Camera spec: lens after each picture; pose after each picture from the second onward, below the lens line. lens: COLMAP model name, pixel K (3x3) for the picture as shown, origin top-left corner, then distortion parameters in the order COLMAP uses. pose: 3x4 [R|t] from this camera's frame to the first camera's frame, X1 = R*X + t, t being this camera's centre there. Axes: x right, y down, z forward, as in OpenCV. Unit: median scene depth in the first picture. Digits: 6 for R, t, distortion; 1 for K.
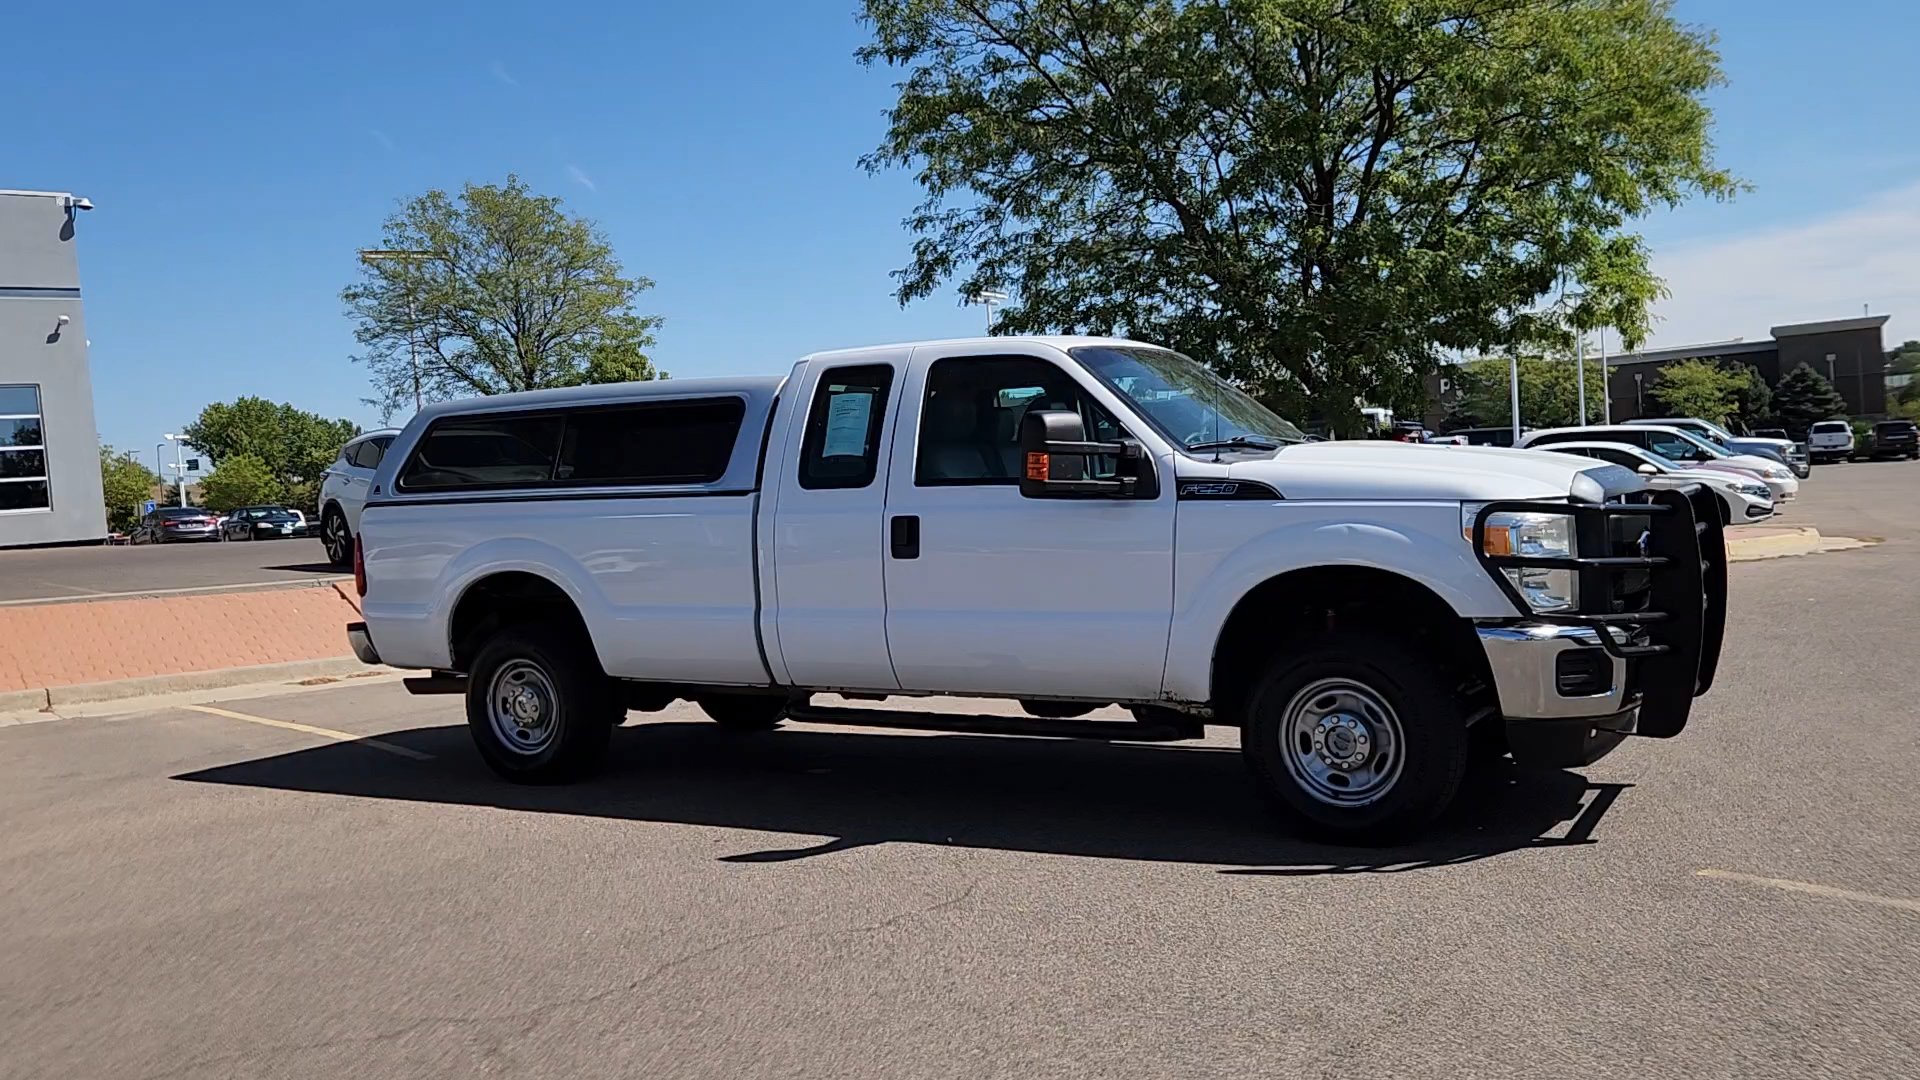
lens RADIAL K [[1618.8, 0, 947.2], [0, 1618.8, 572.2], [0, 0, 1]] dist [0.042097, -0.041521]
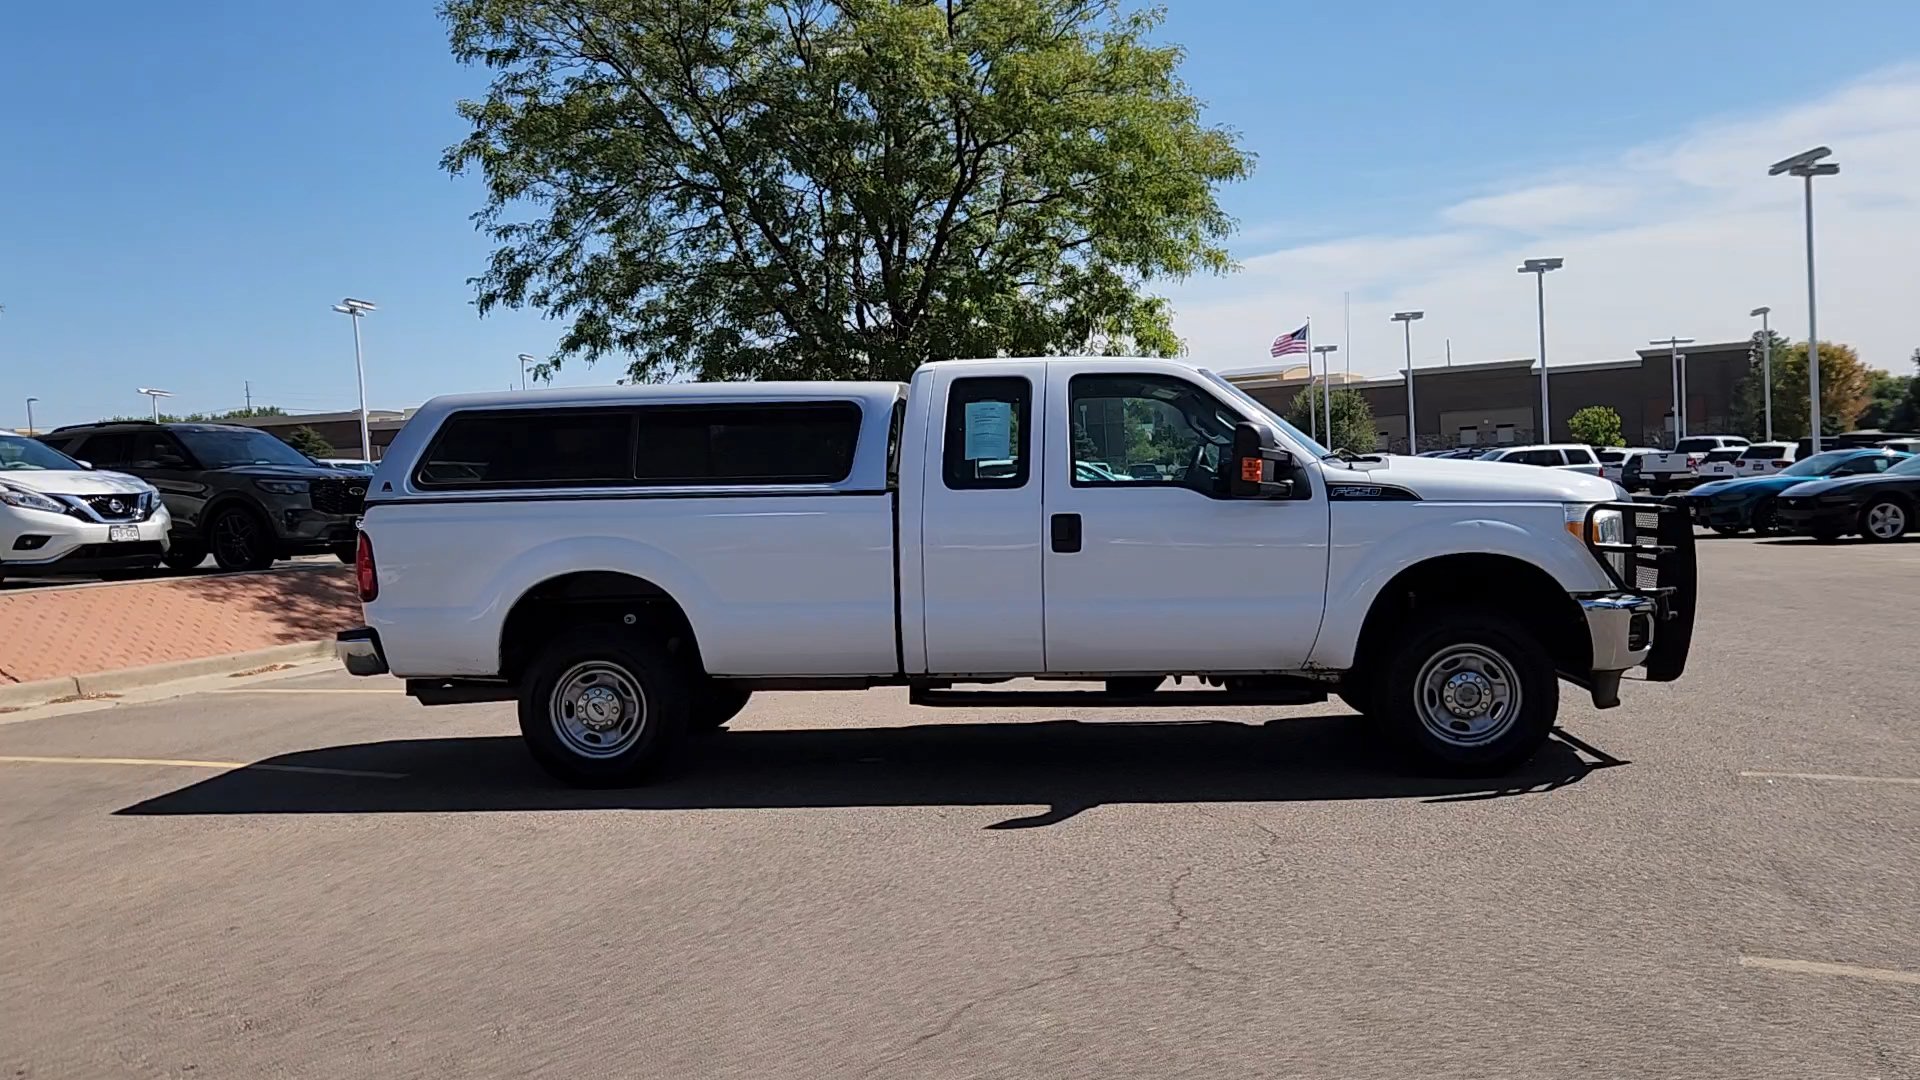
lens RADIAL K [[1618.8, 0, 947.2], [0, 1618.8, 572.2], [0, 0, 1]] dist [0.042097, -0.041521]
pose [[0.906146, -0.005718, 0.422927, -0.483150], [0.013226, 0.999803, -0.014819, 0.017393], [-0.422759, 0.019022, 0.906043, 0.024956]]
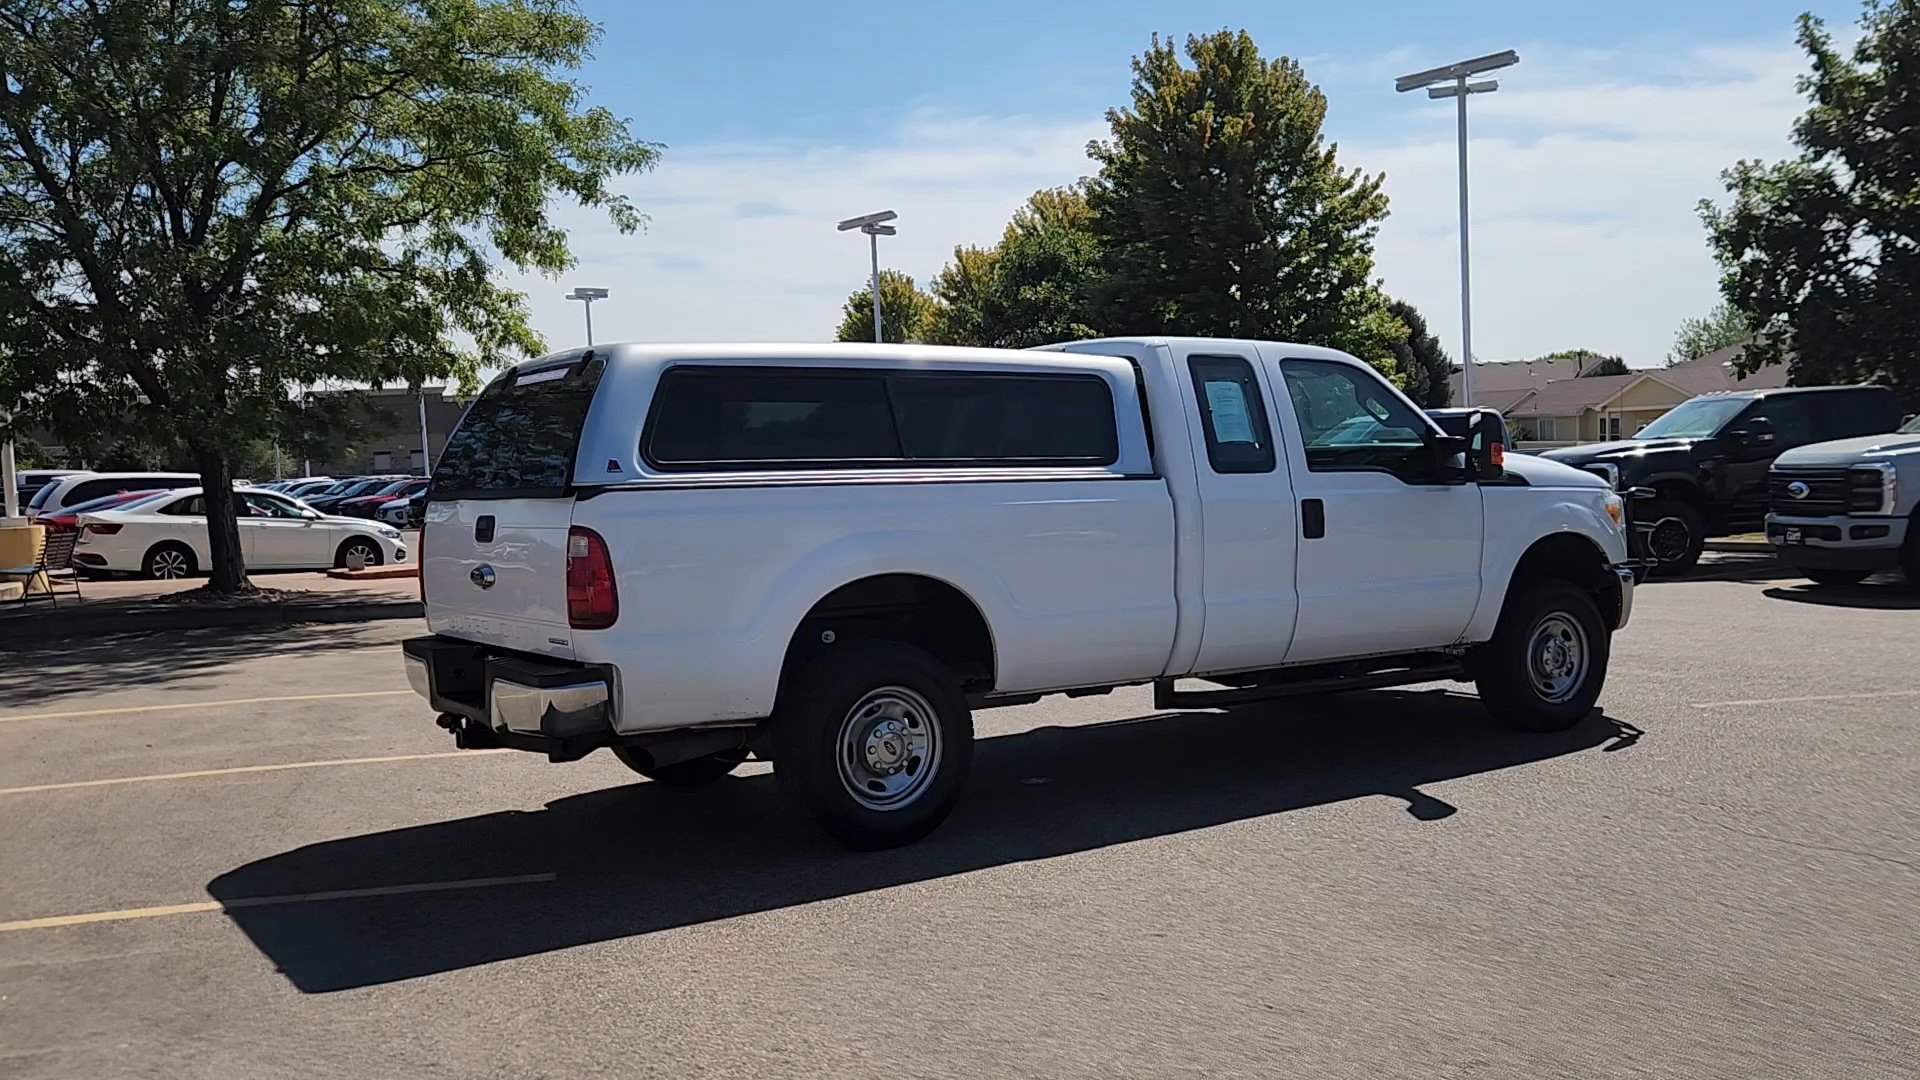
lens RADIAL K [[1618.8, 0, 947.2], [0, 1618.8, 572.2], [0, 0, 1]] dist [0.042097, -0.041521]
pose [[0.445242, -0.021250, 0.895158, -0.939756], [0.059716, 0.998197, -0.006006, 0.005155], [-0.893417, 0.056130, 0.445708, 0.624863]]
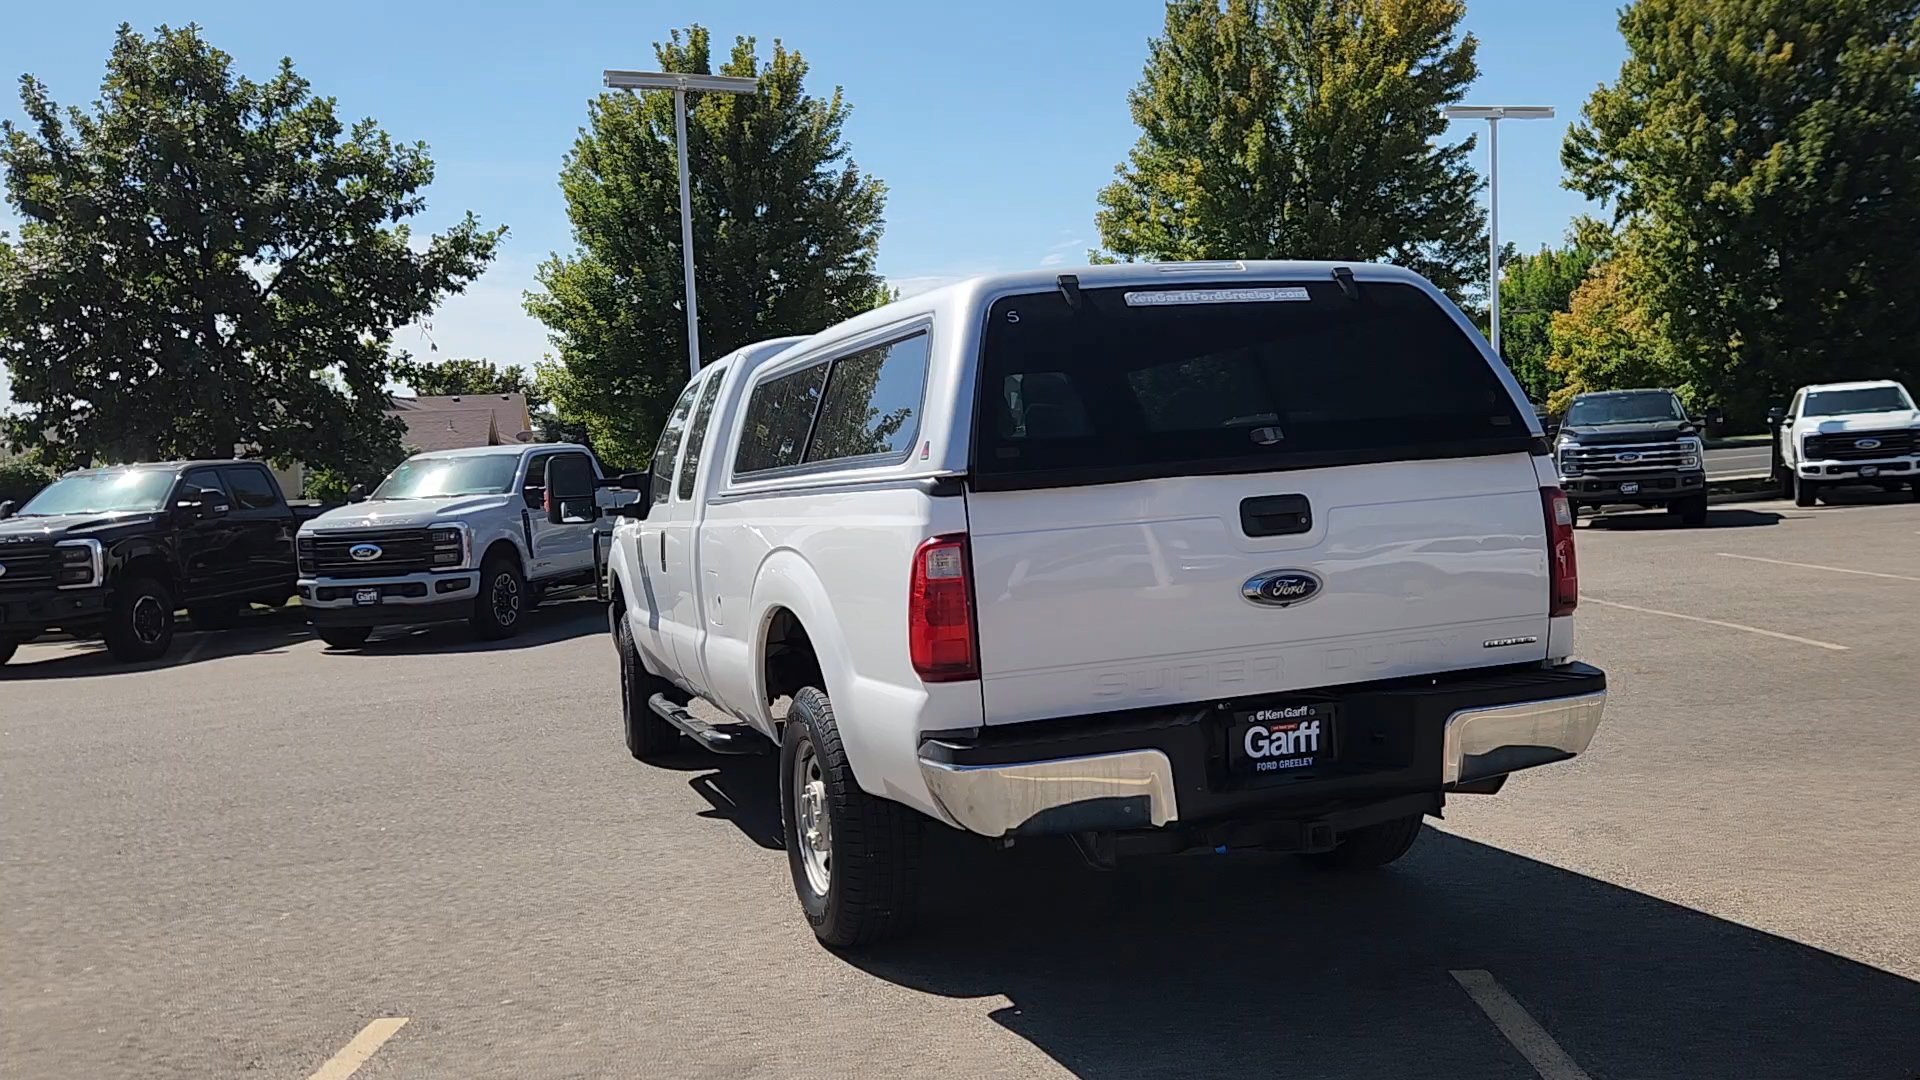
lens RADIAL K [[1618.8, 0, 947.2], [0, 1618.8, 572.2], [0, 0, 1]] dist [0.042097, -0.041521]
pose [[-0.741104, 0.052845, 0.669307, -0.603569], [0.133473, 0.988596, 0.069736, -0.065853], [-0.657989, 0.141016, -0.739706, 1.627186]]
